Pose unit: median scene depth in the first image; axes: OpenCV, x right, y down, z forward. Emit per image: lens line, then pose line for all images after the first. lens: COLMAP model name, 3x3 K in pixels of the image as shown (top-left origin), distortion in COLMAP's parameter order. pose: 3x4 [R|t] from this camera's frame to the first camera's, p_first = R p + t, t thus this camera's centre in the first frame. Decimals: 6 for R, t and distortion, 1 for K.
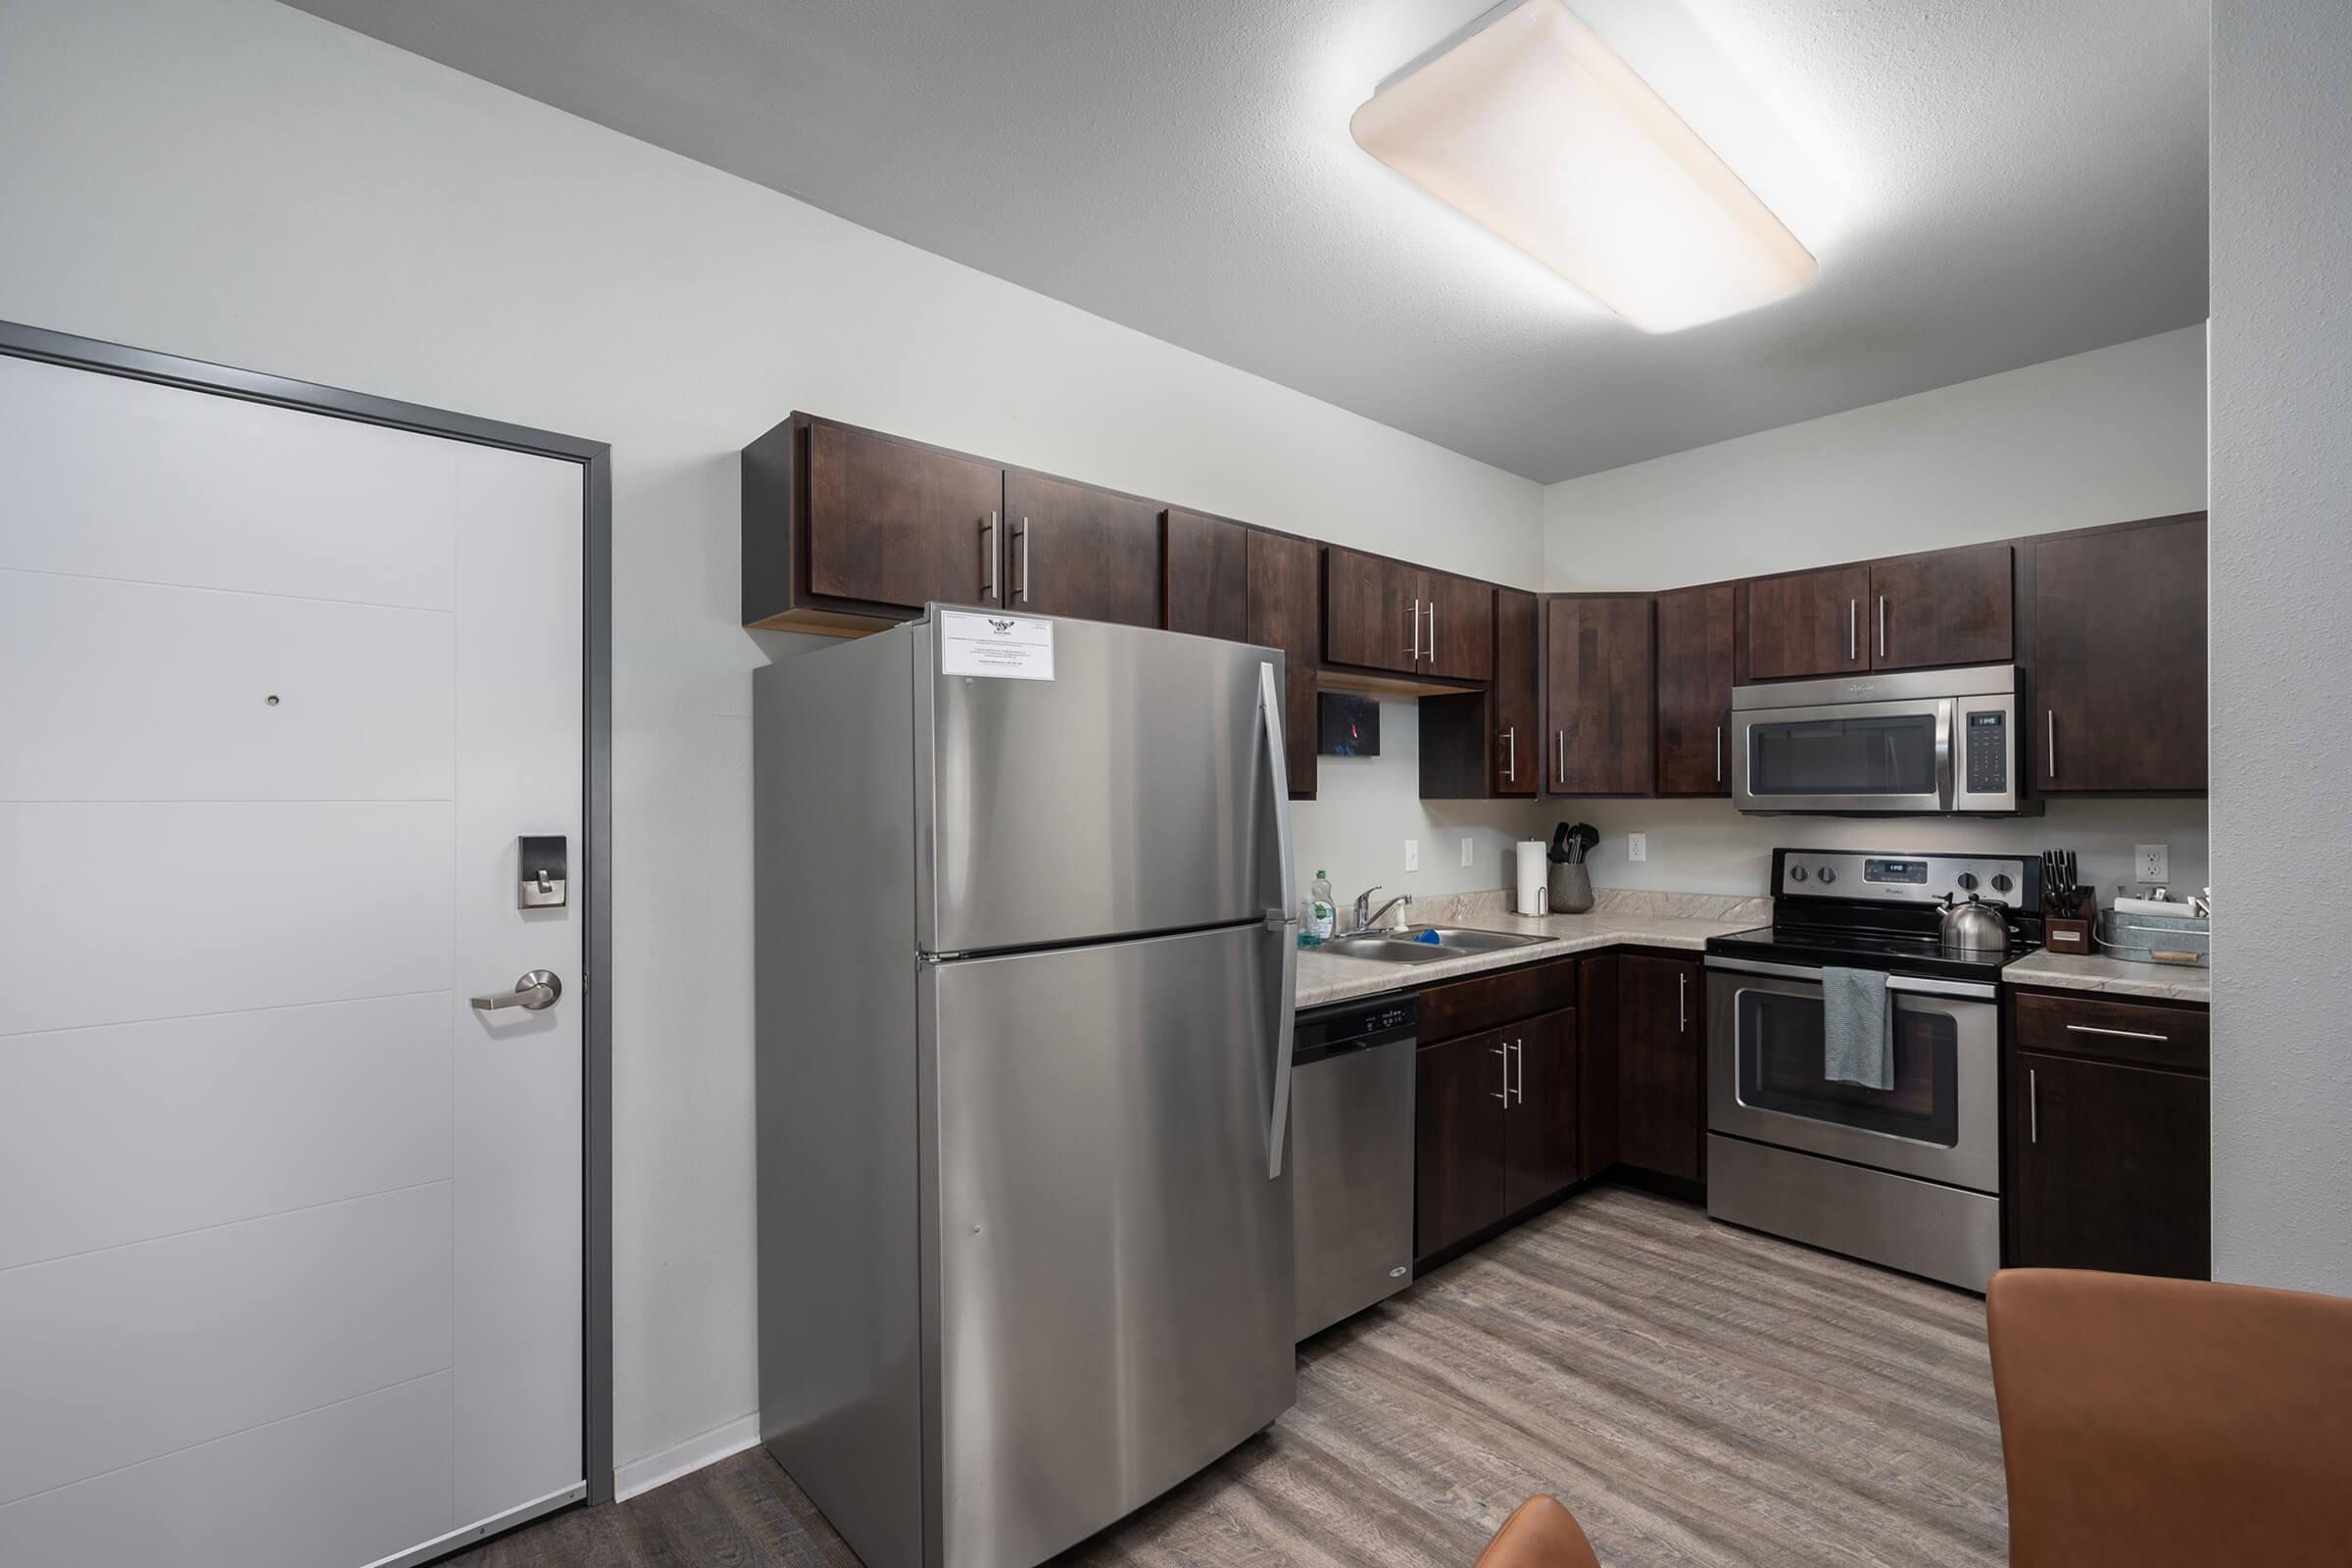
lens RADIAL K [[1040.5, 0, 1178.9], [0, 1040.5, 791.1], [0, 0, 1]] dist [-0.002664, -0.000306]
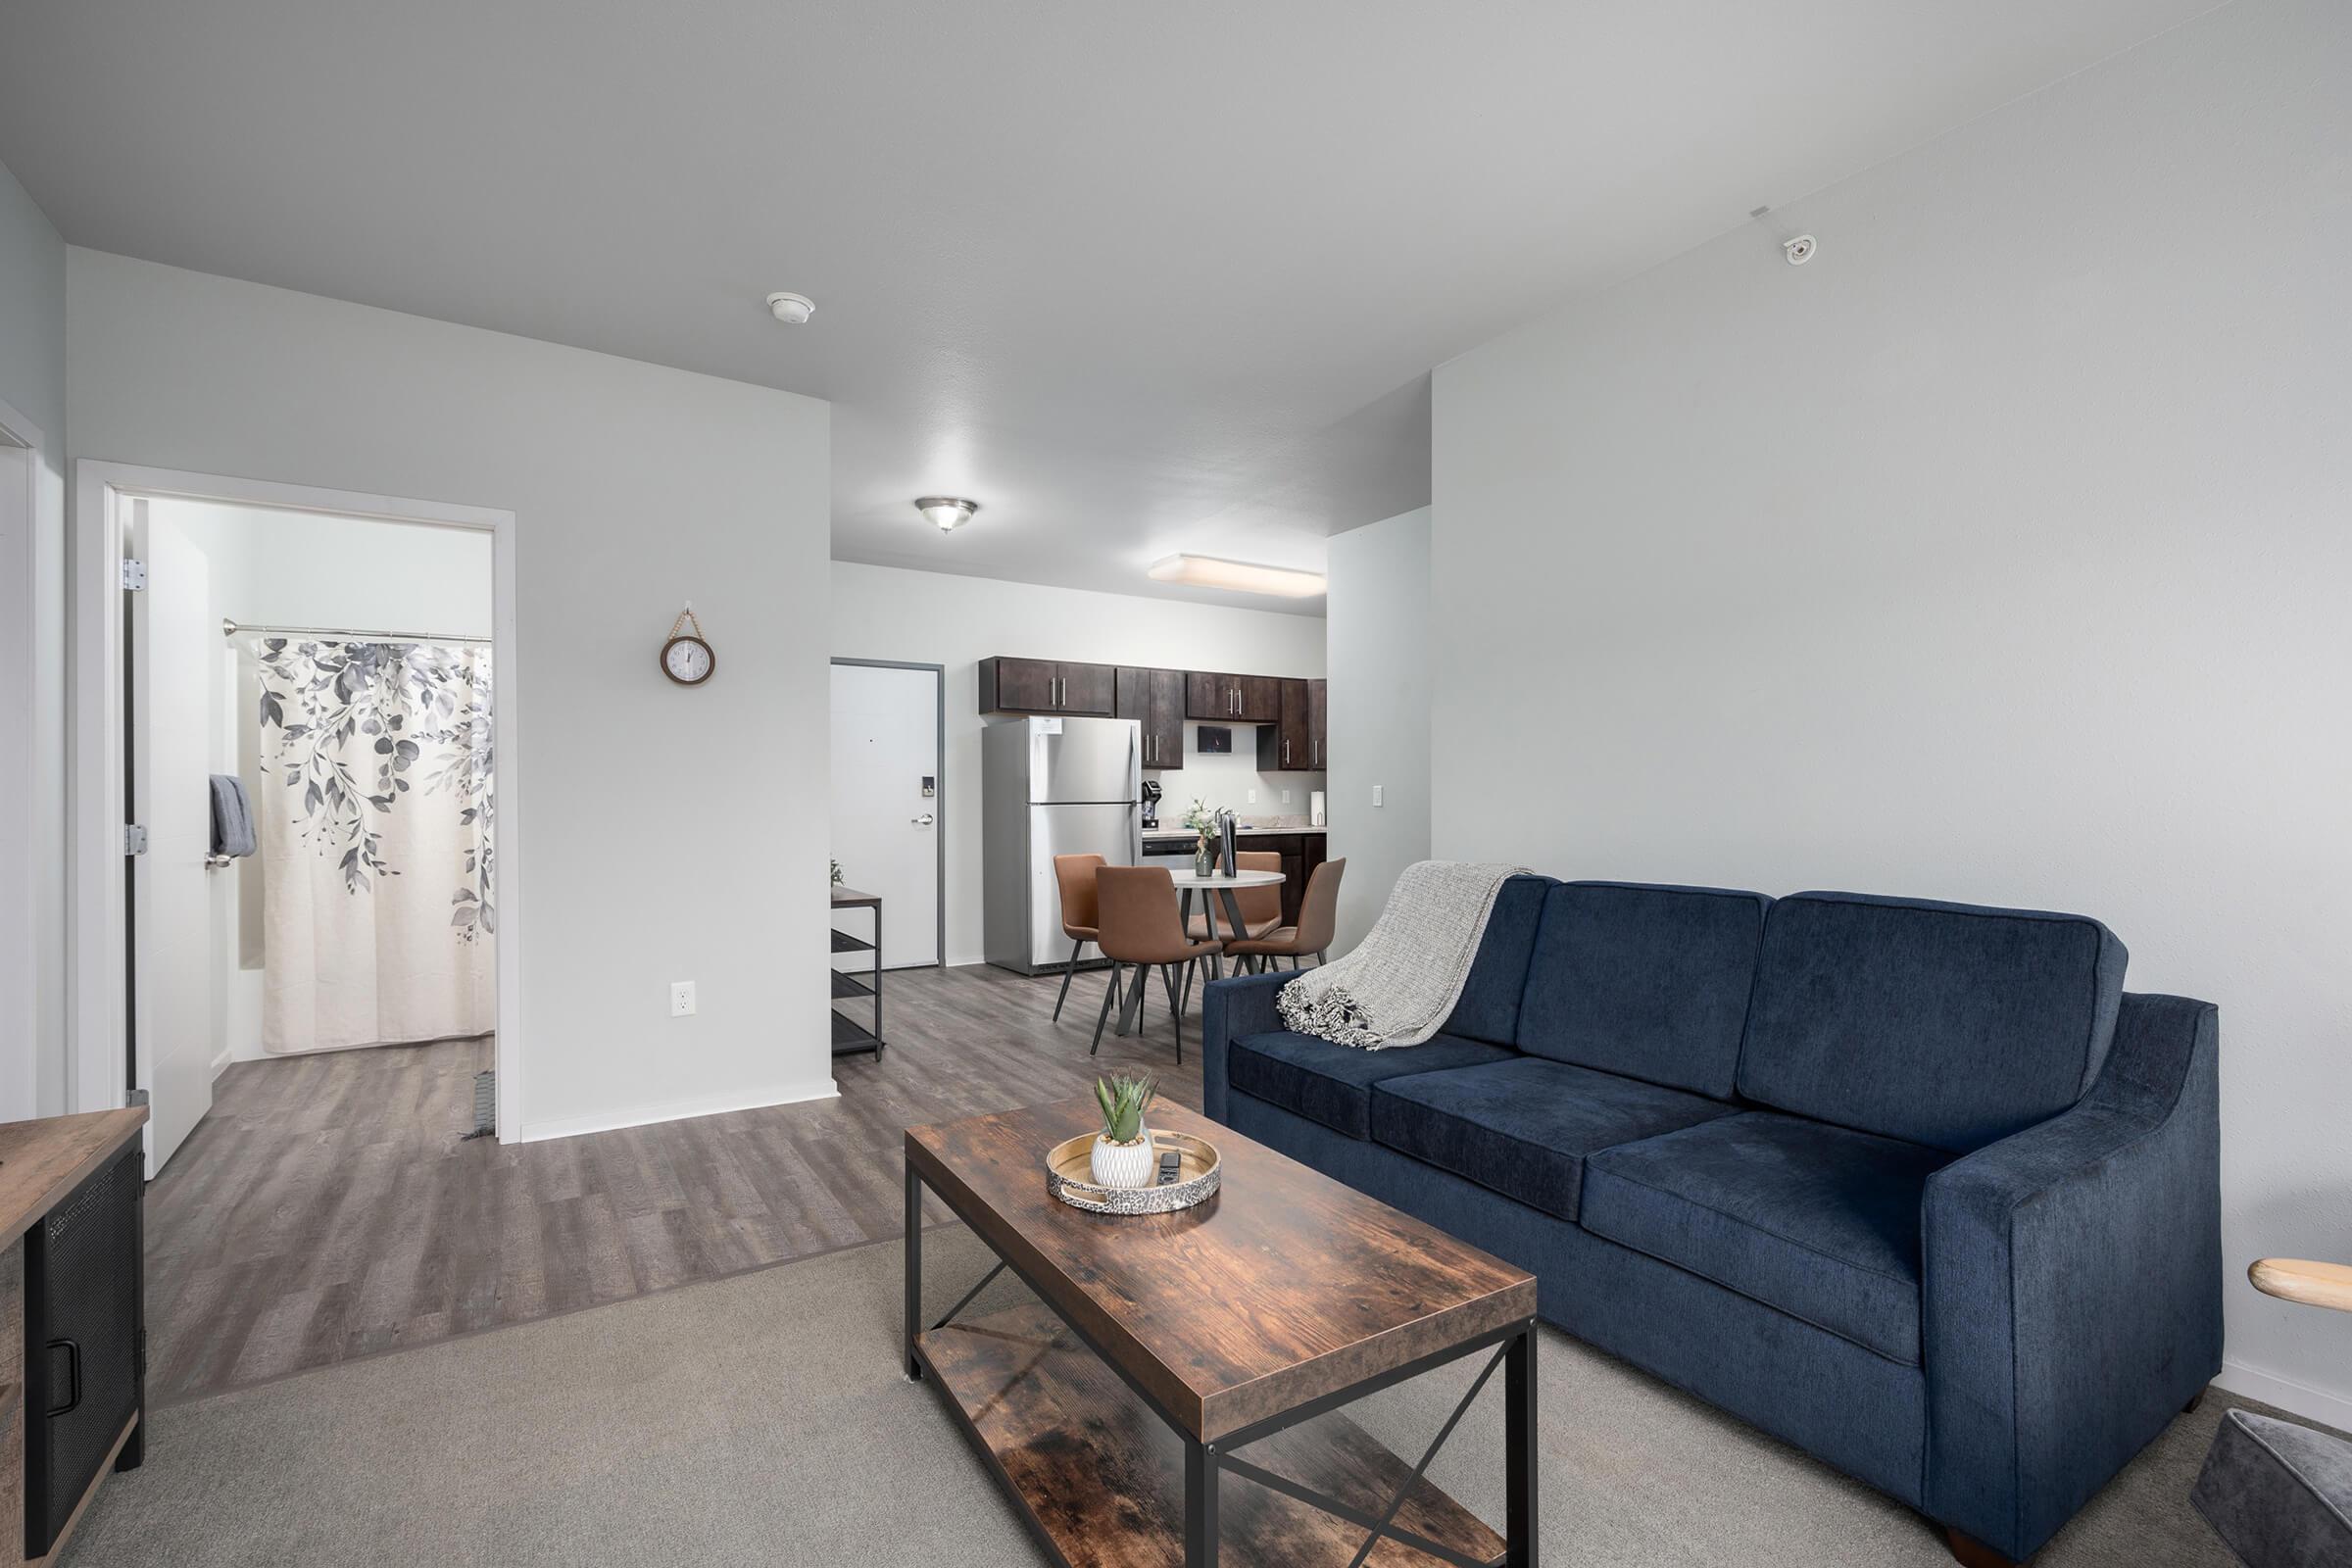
lens RADIAL K [[1040.5, 0, 1178.9], [0, 1040.5, 791.1], [0, 0, 1]] dist [-0.002664, -0.000306]
pose [[0.988775, 0.001310, -0.149408, 0.507444], [-0.000407, 0.999981, 0.006077, 0.046059], [0.149414, -0.005948, 0.988757, -1.573036]]
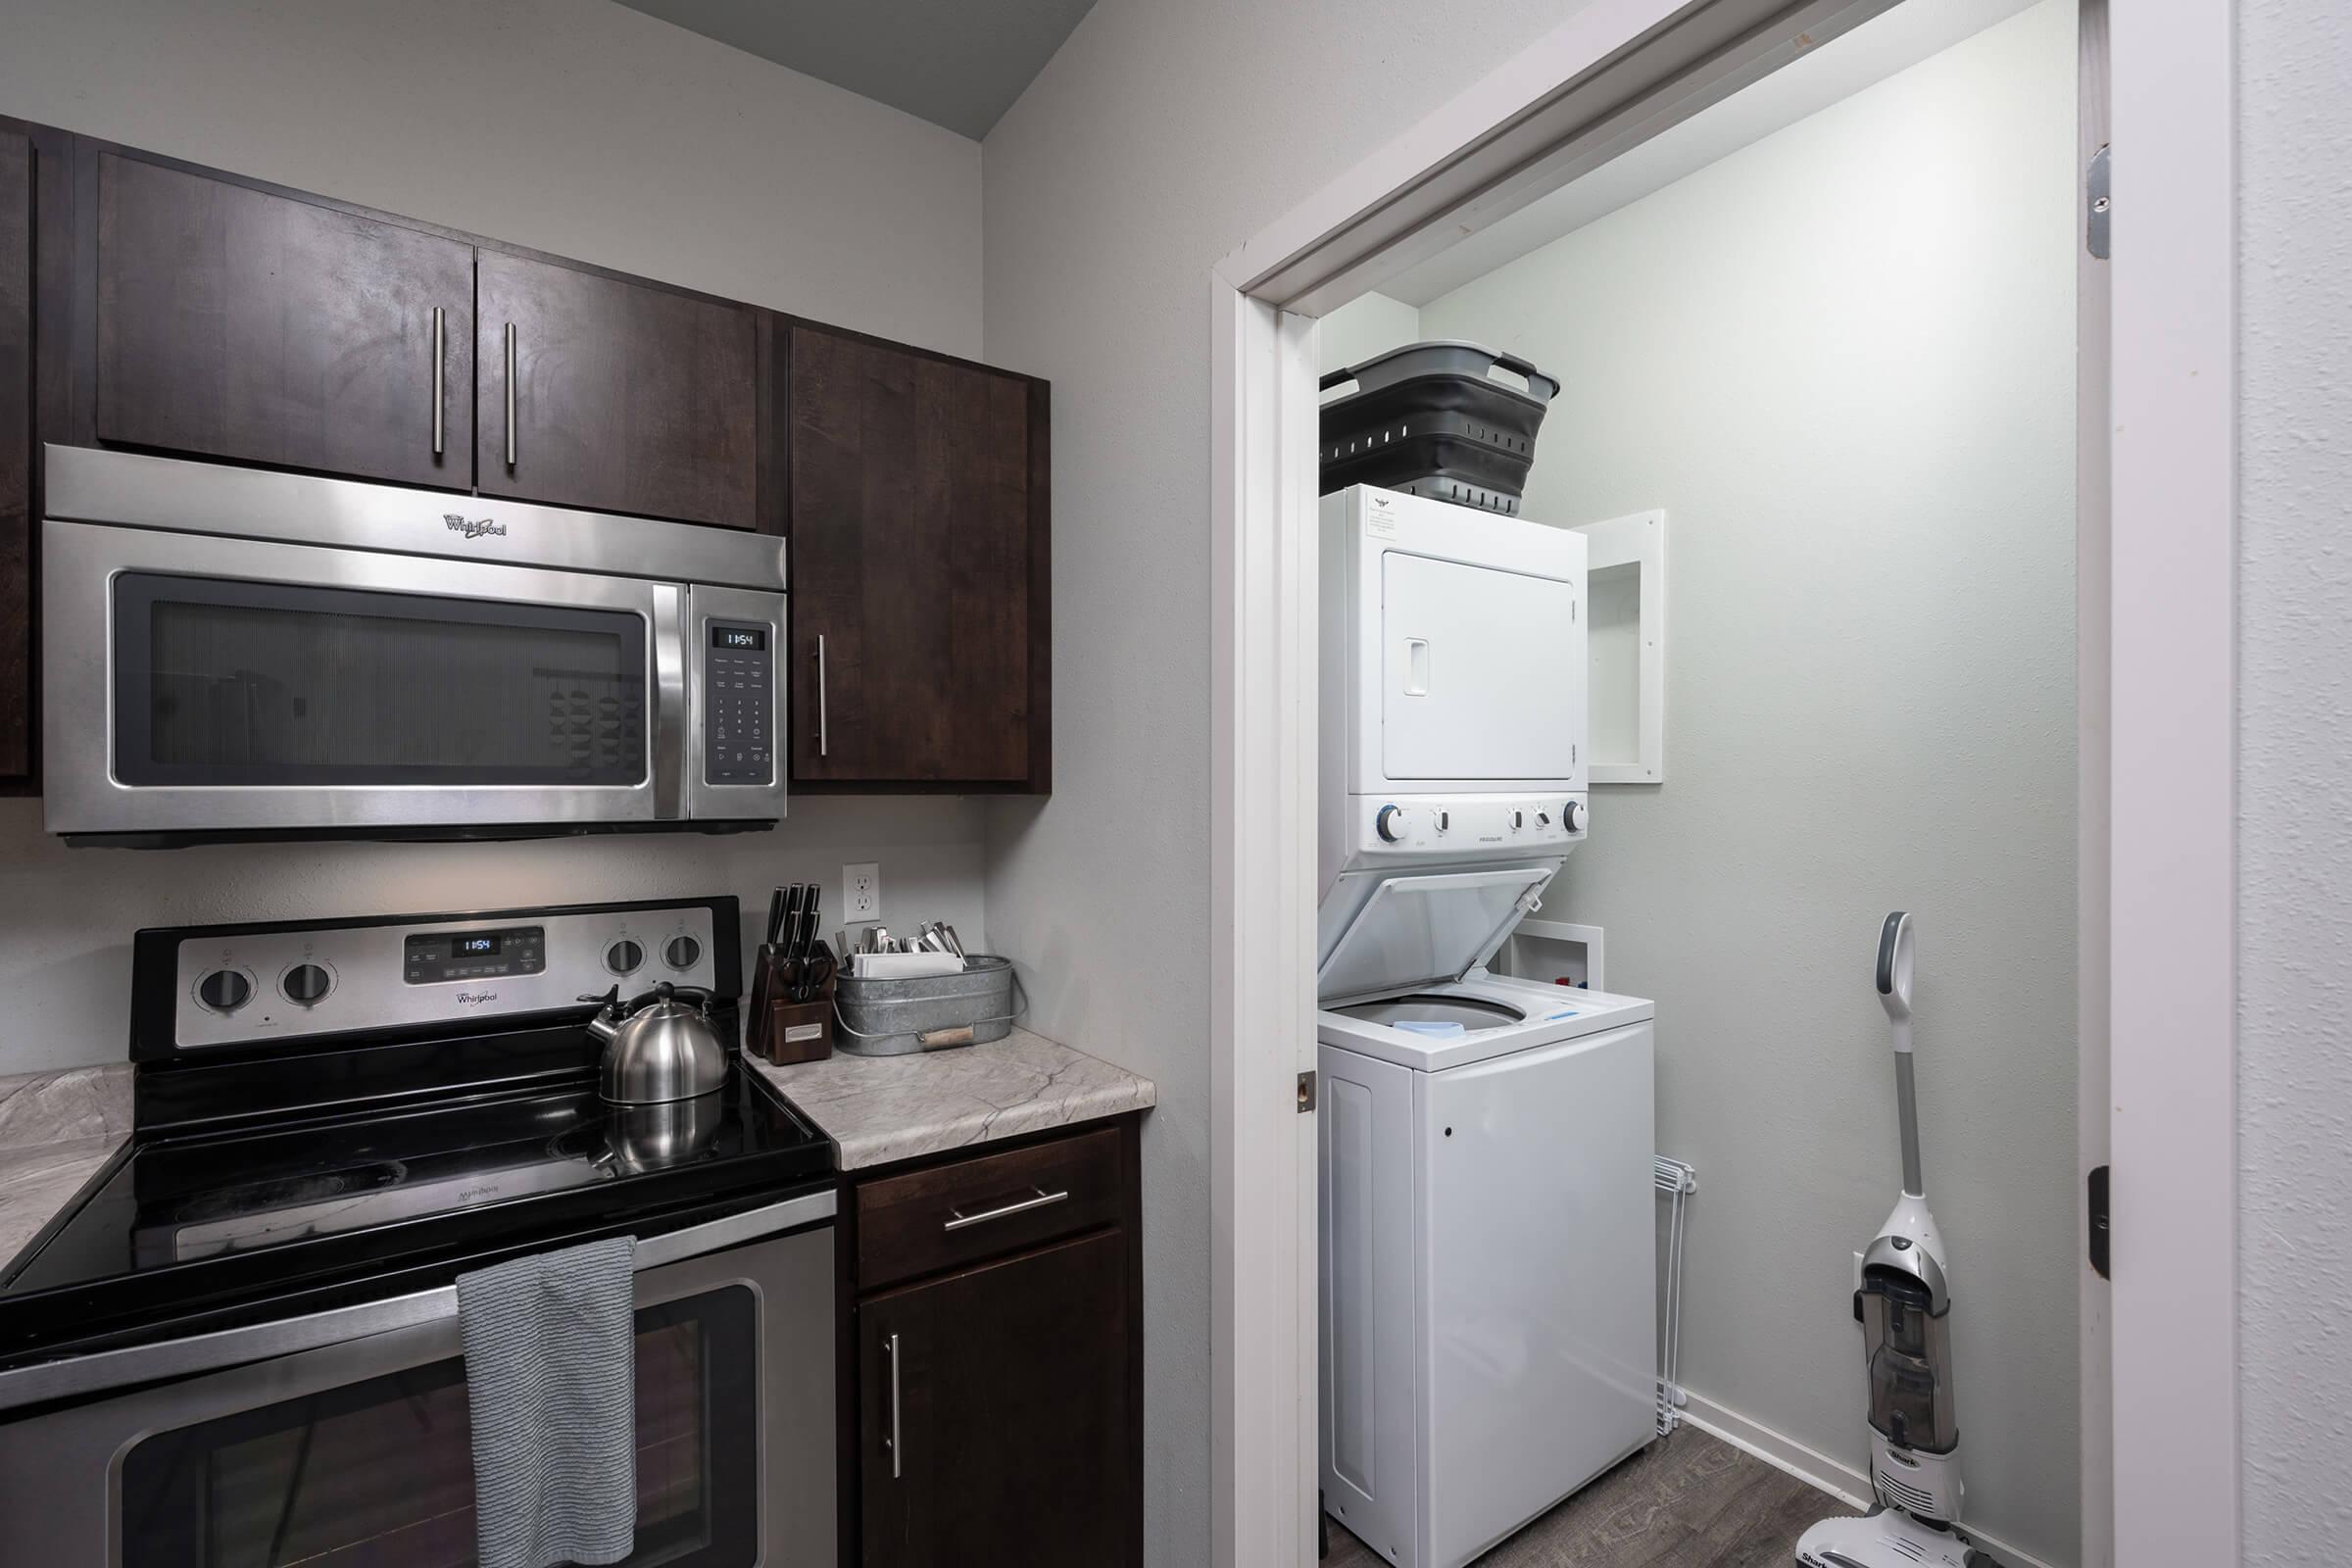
lens RADIAL K [[1040.5, 0, 1178.9], [0, 1040.5, 791.1], [0, 0, 1]] dist [-0.002664, -0.000306]
pose [[0.108665, 0.002951, 0.994074, 0.297019], [-0.004995, 0.999985, -0.002423, 0.005334], [-0.994066, -0.004703, 0.108678, 0.718312]]
